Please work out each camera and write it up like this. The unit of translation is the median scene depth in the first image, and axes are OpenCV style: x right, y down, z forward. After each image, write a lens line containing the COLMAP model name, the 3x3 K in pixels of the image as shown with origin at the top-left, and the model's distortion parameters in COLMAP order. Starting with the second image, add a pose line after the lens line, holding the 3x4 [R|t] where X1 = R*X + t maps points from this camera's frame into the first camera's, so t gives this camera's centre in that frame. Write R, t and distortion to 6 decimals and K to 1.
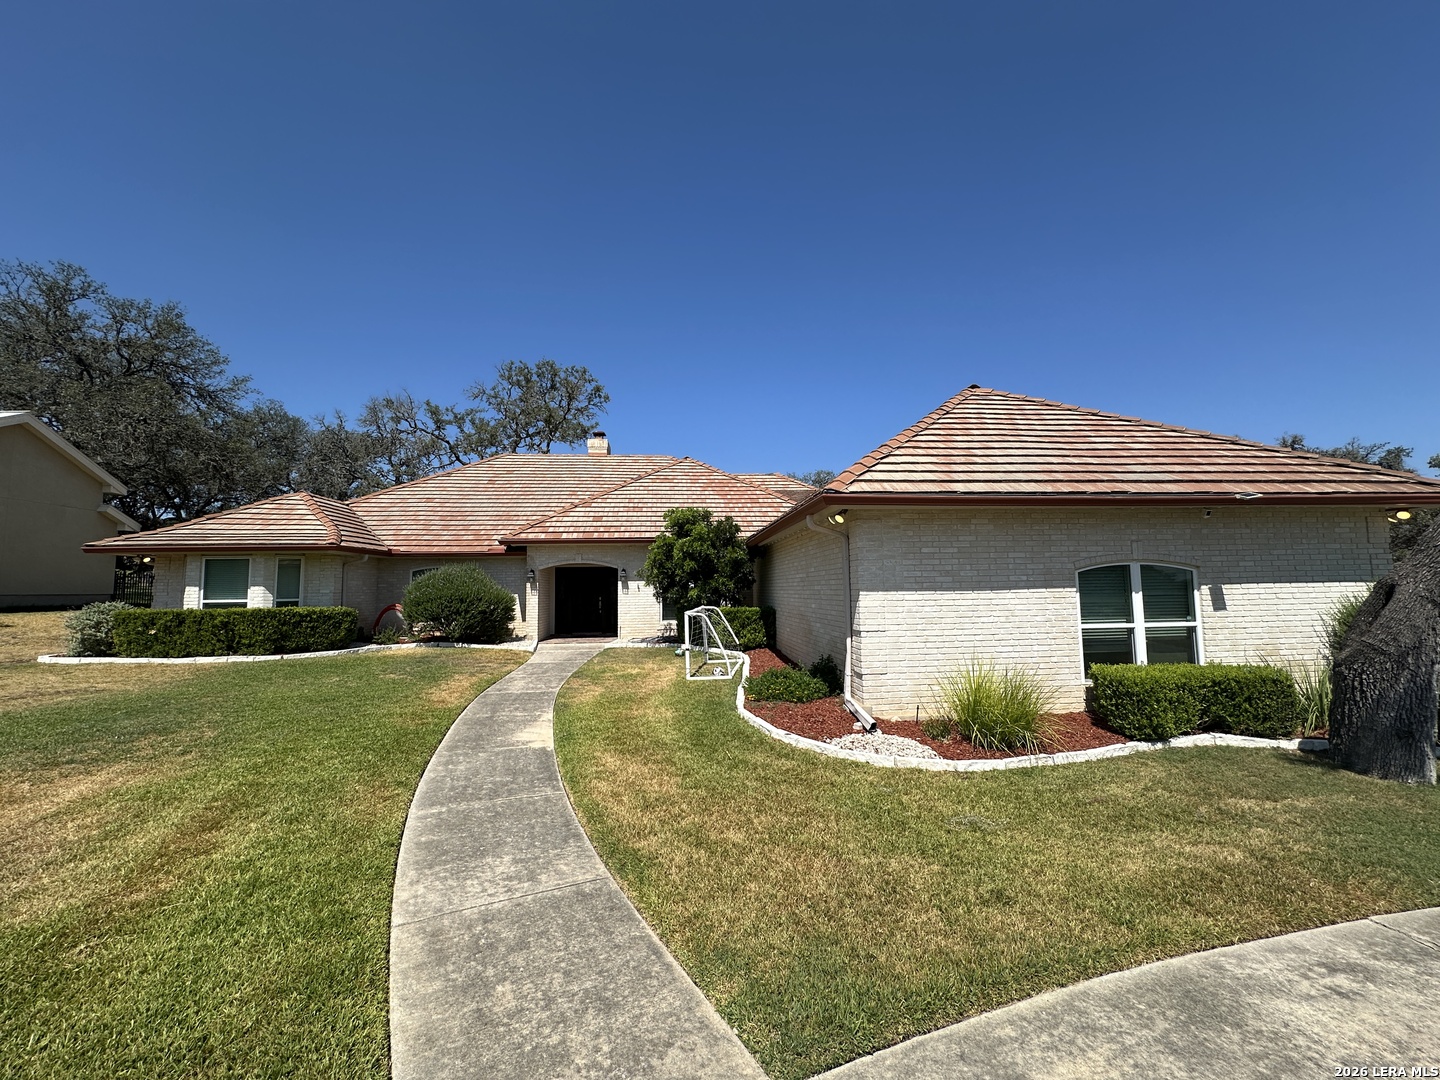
lens RADIAL K [[575.1, 0, 720.5], [0, 575.1, 539.8], [0, 0, 1]] dist [-0.002112, 0.000764]
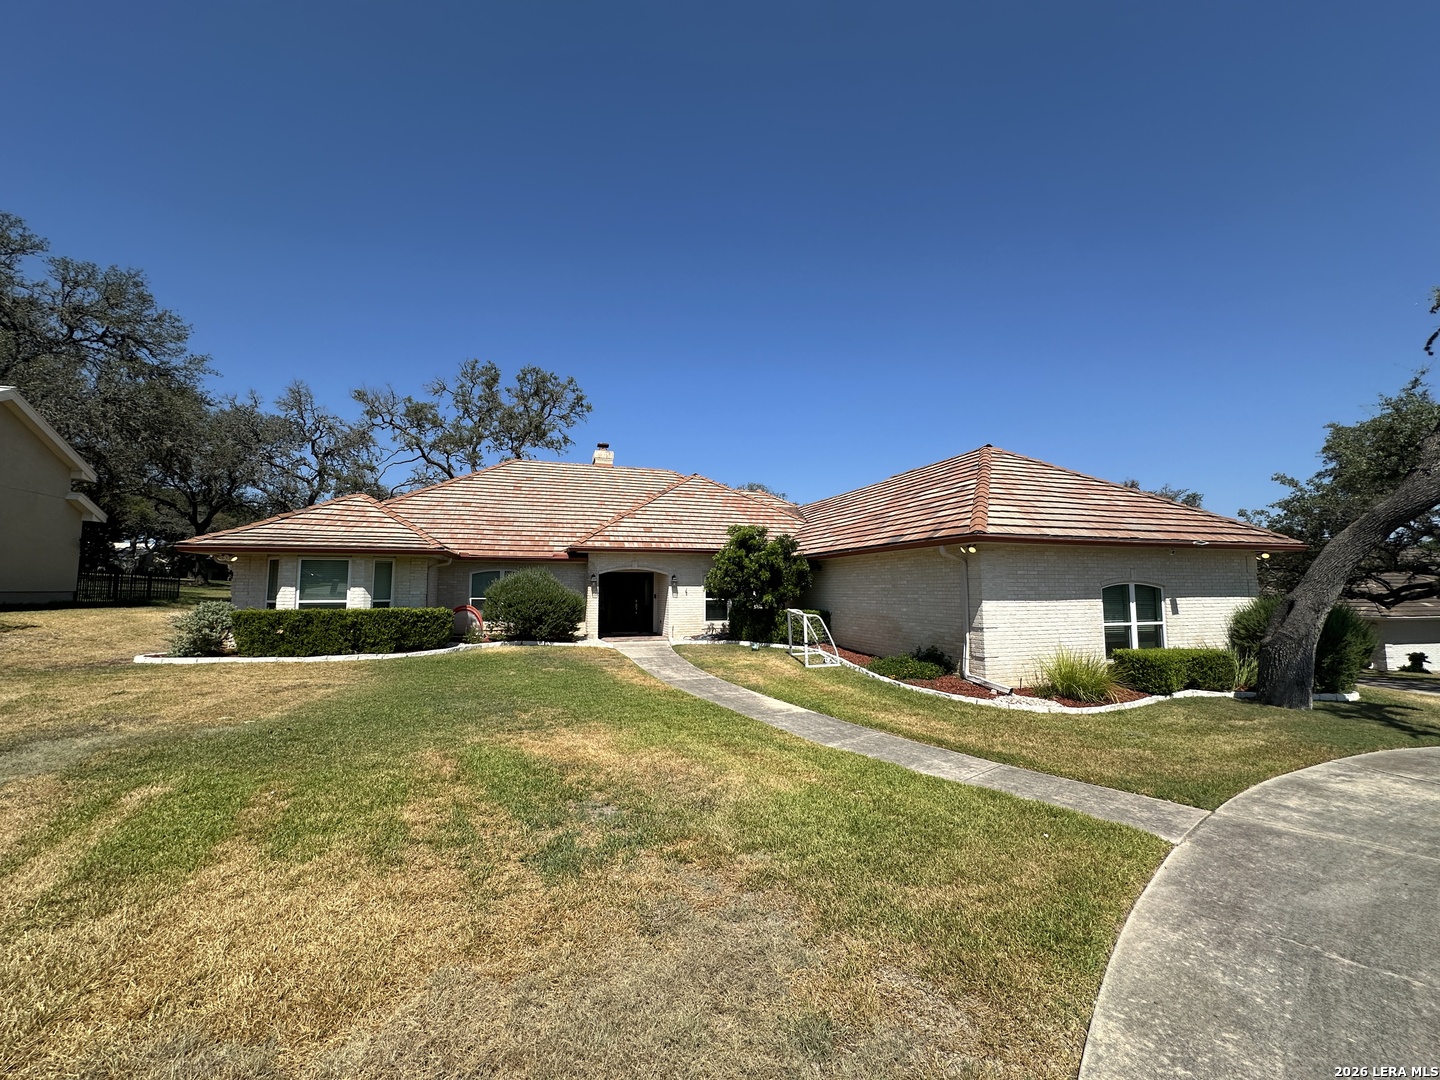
lens RADIAL K [[575.1, 0, 720.5], [0, 575.1, 539.8], [0, 0, 1]] dist [-0.002112, 0.000764]
pose [[0.975326, 0.031666, 0.218485, -0.430677], [-0.031141, 0.999498, -0.005848, -0.019942], [-0.218561, -0.001100, 0.975823, -0.158414]]
